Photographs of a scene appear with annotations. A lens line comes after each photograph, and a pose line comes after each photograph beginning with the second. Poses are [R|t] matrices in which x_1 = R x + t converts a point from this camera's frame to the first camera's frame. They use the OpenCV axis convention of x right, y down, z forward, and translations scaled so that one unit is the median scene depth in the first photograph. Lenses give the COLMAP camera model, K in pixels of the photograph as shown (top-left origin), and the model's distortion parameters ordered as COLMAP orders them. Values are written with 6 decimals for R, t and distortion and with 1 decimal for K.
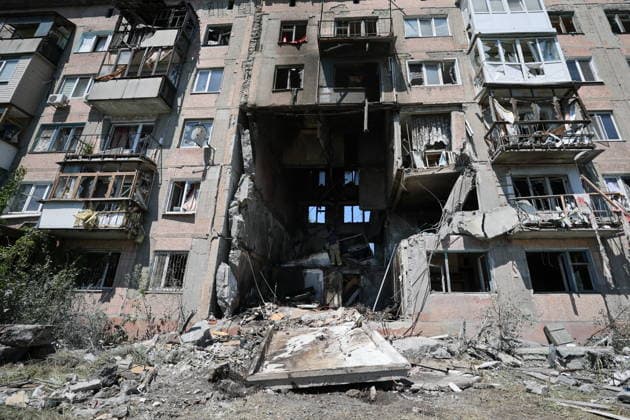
lens RADIAL K [[313.6, 0, 339.7], [0, 313.6, 194.9], [0, 0, 1]] dist [-0.039160, 0.011350]
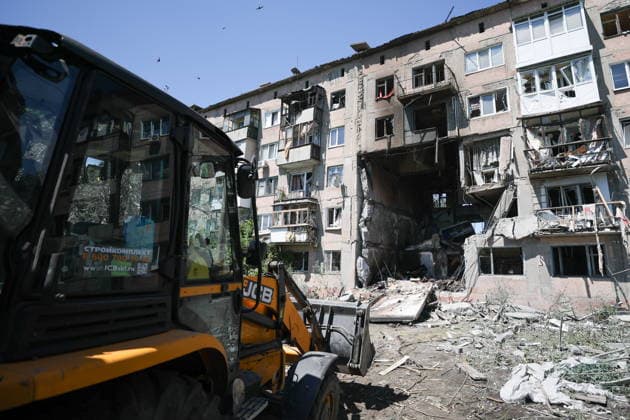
lens RADIAL K [[332.7, 0, 366.2], [0, 332.7, 193.7], [0, 0, 1]] dist [-0.033357, 0.000606]
pose [[0.894282, -0.099287, -0.436350, 0.458408], [0.162514, 0.980561, 0.109949, -0.294828], [0.416951, -0.169238, 0.893034, -0.524517]]
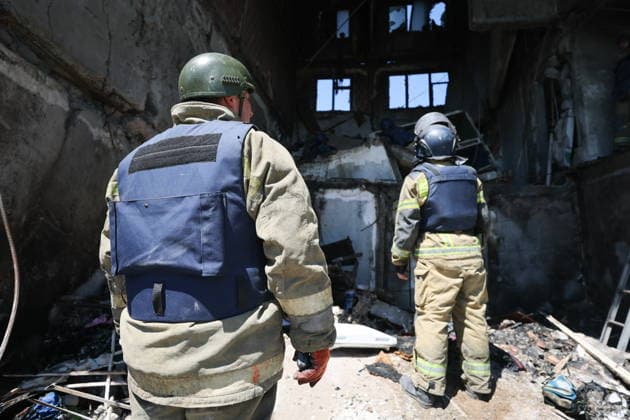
lens RADIAL K [[339.4, 0, 315.0], [0, 339.4, 210.0], [0, 0, 1]] dist [-0.024933, 0.002971]
pose [[0.997249, 0.009602, -0.073501, -0.116155], [0.007428, 0.973639, 0.227972, 0.225042], [0.073753, -0.227891, 0.970889, 0.818248]]
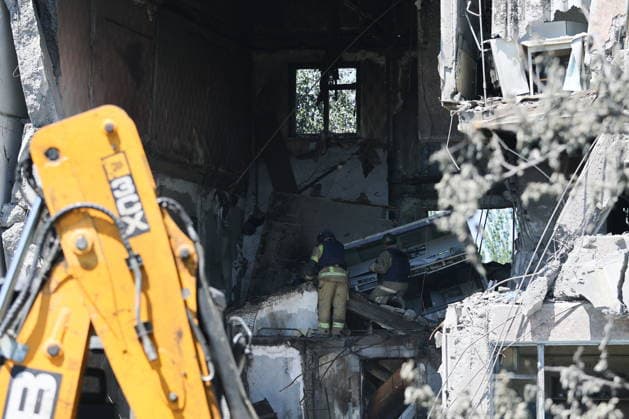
lens RADIAL K [[2134.7, 0, 314.5], [0, 2134.7, 209.5], [0, 0, 1]] dist [-0.168525, -1.310326]
pose [[0.976737, -0.026877, -0.212752, 0.560685], [0.086071, 0.957829, 0.274146, -0.648296], [0.196411, -0.286080, 0.937860, -1.329514]]
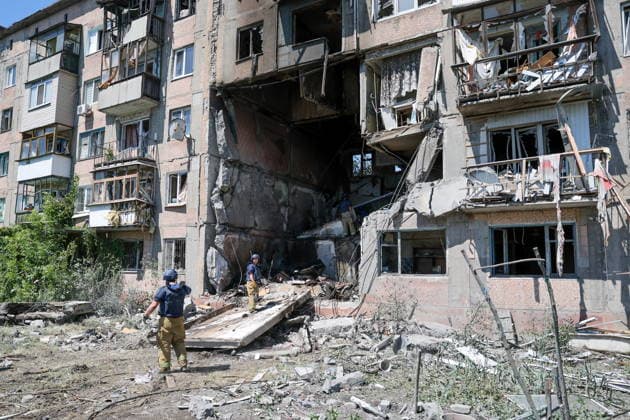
lens RADIAL K [[457.7, 0, 299.7], [0, 457.7, 221.8], [0, 0, 1]] dist [-0.096285, 0.089096]
pose [[0.882629, -0.050883, -0.467308, 0.622406], [0.173243, 0.959358, 0.222752, -0.164792], [0.436982, -0.277566, 0.855573, -0.217710]]
